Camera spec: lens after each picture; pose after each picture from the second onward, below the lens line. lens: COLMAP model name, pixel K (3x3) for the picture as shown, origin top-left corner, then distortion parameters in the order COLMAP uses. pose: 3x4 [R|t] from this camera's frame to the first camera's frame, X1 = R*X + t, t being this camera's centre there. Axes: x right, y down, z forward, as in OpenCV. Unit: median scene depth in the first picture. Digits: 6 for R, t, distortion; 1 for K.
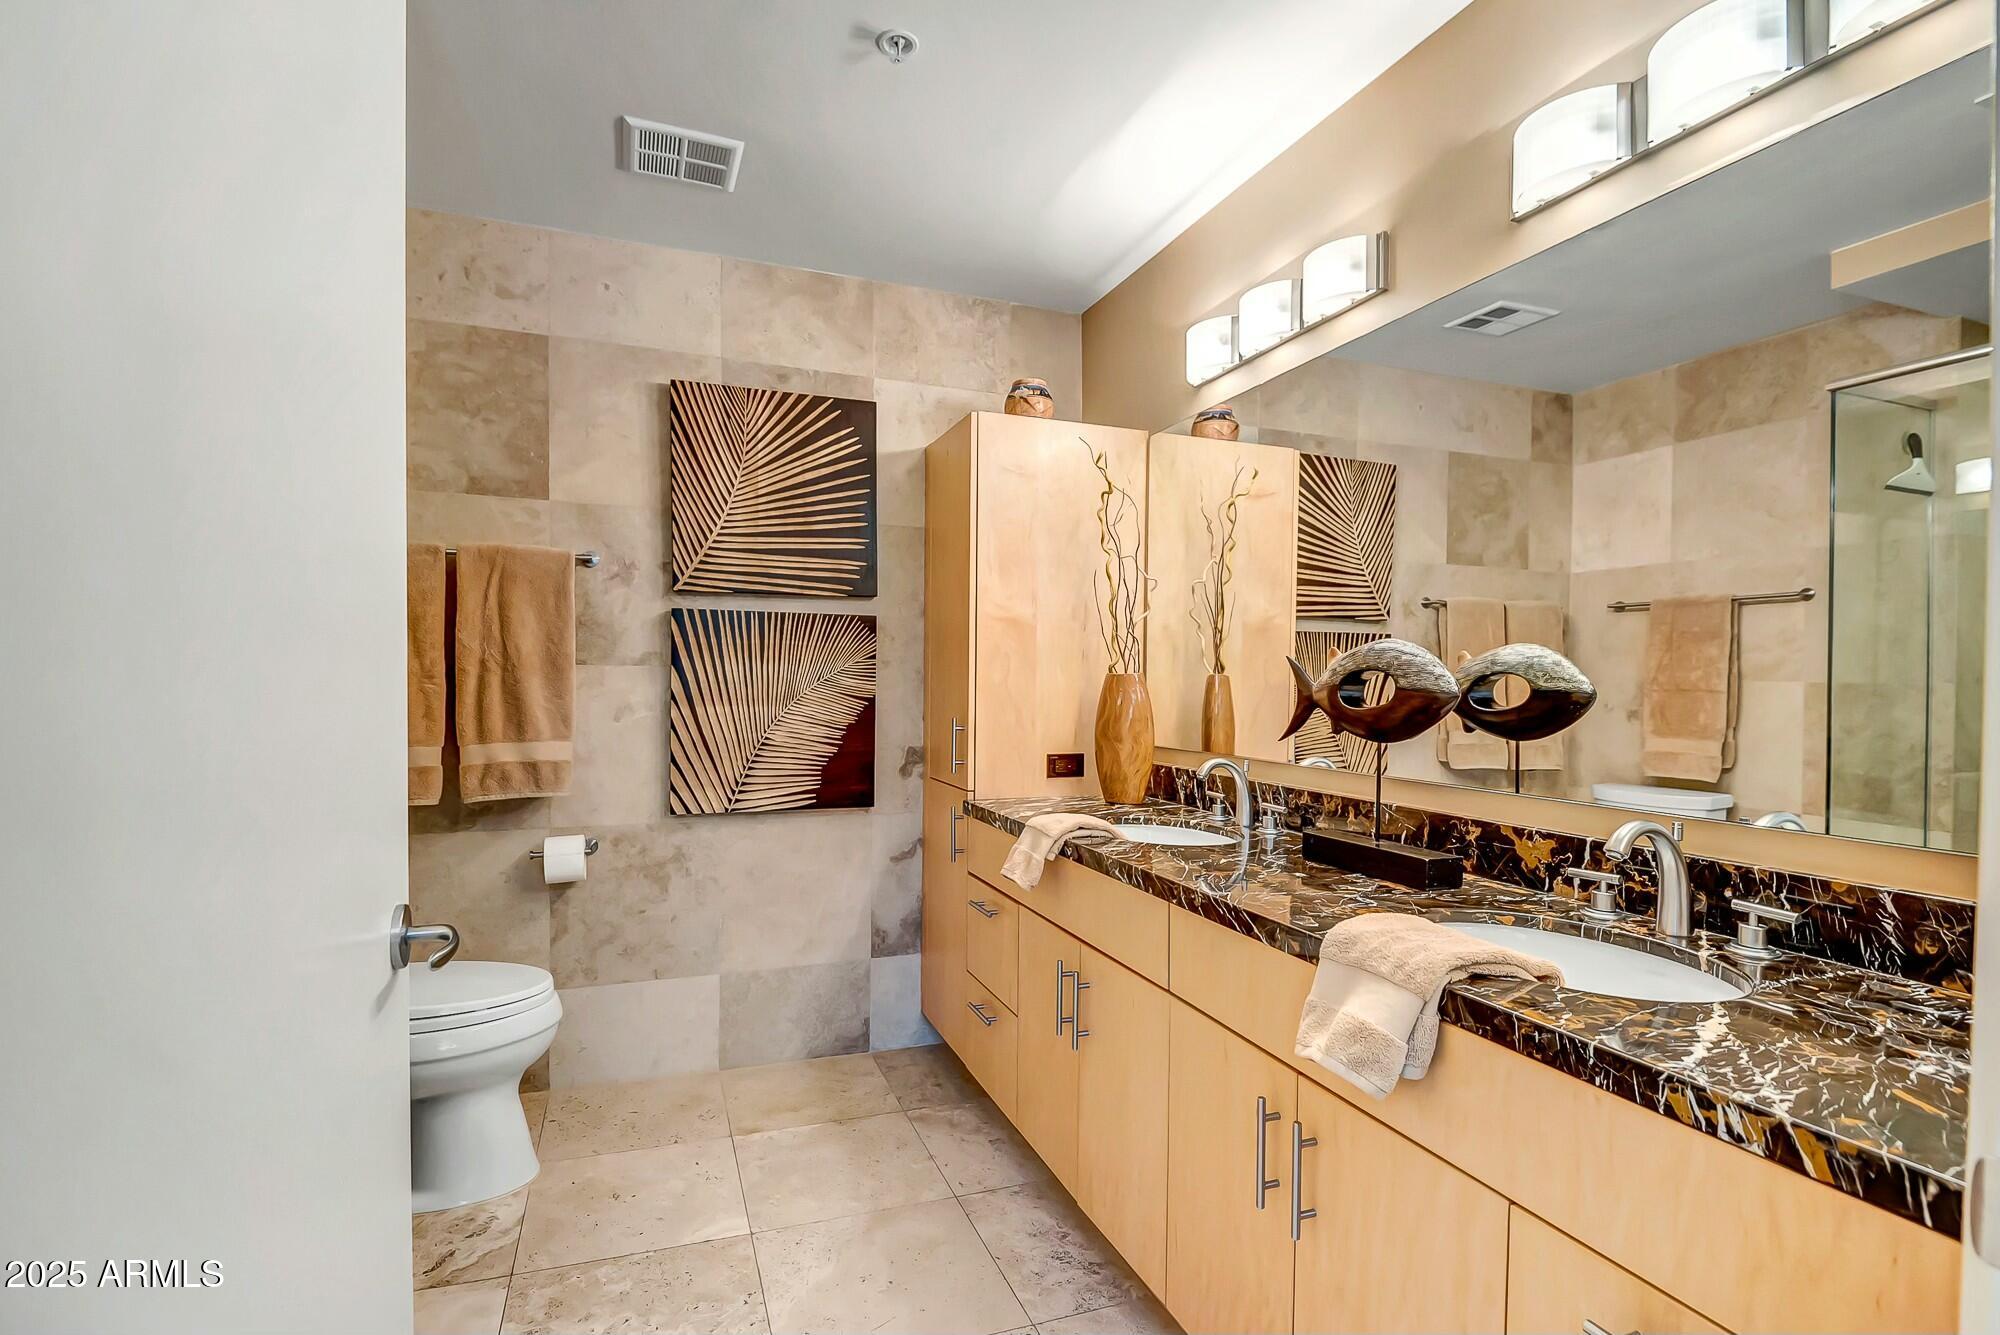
lens RADIAL K [[938.8, 0, 996.1], [0, 938.8, 714.7], [0, 0, 1]] dist [-0.034193, -0.000292]
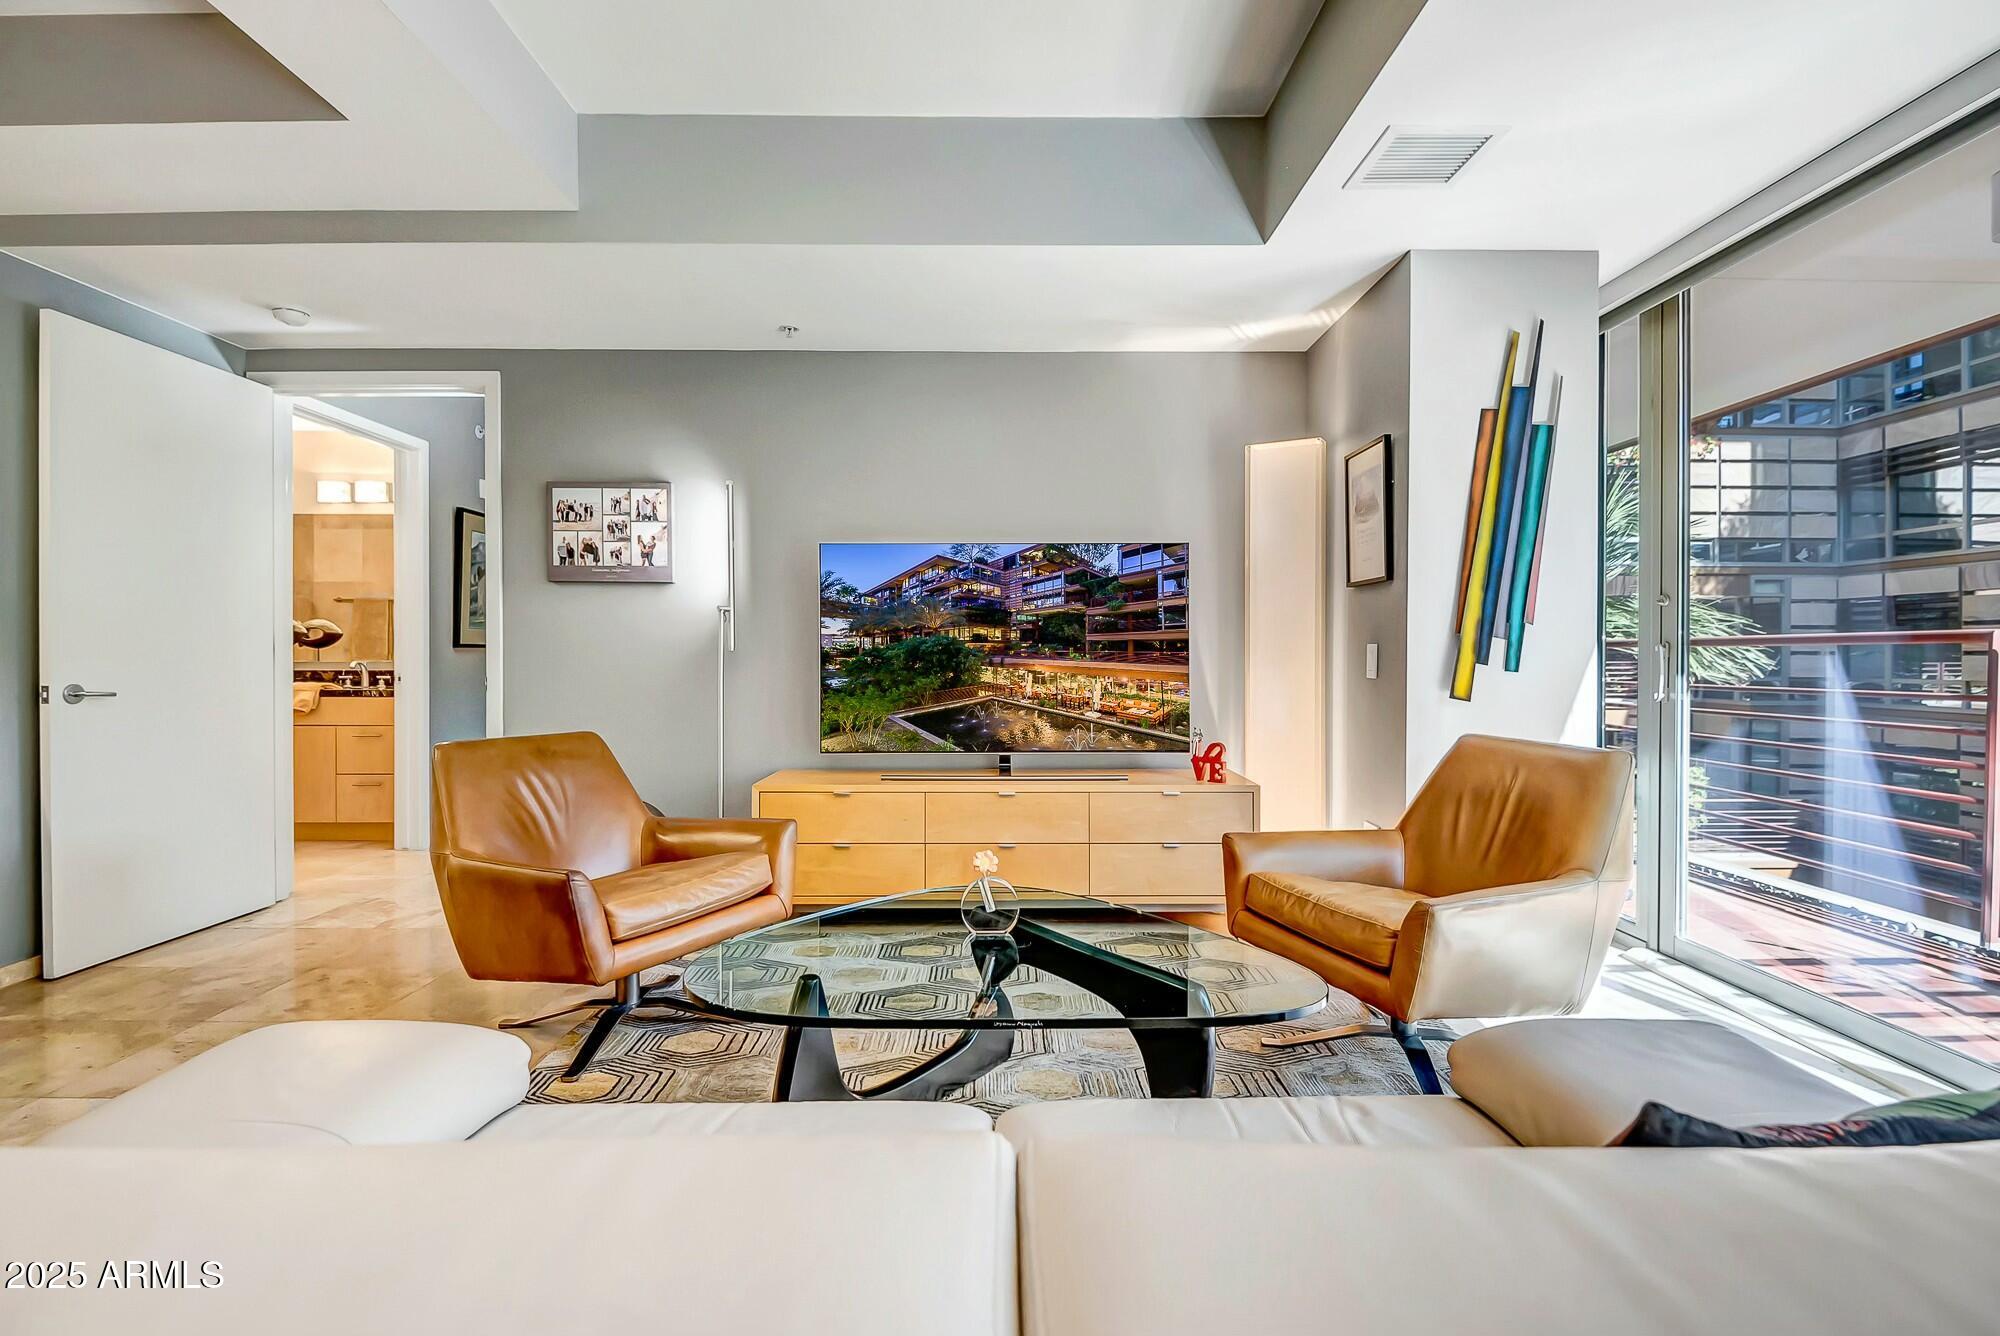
lens RADIAL K [[916.4, 0, 1004.0], [0, 916.4, 656.9], [0, 0, 1]] dist [0.057786, -0.047332]
pose [[0.333584, -0.011168, 0.942654, -2.389208], [0.027327, 0.999624, 0.002172, 0.157671], [-0.942324, 0.025036, 0.333764, -3.293388]]
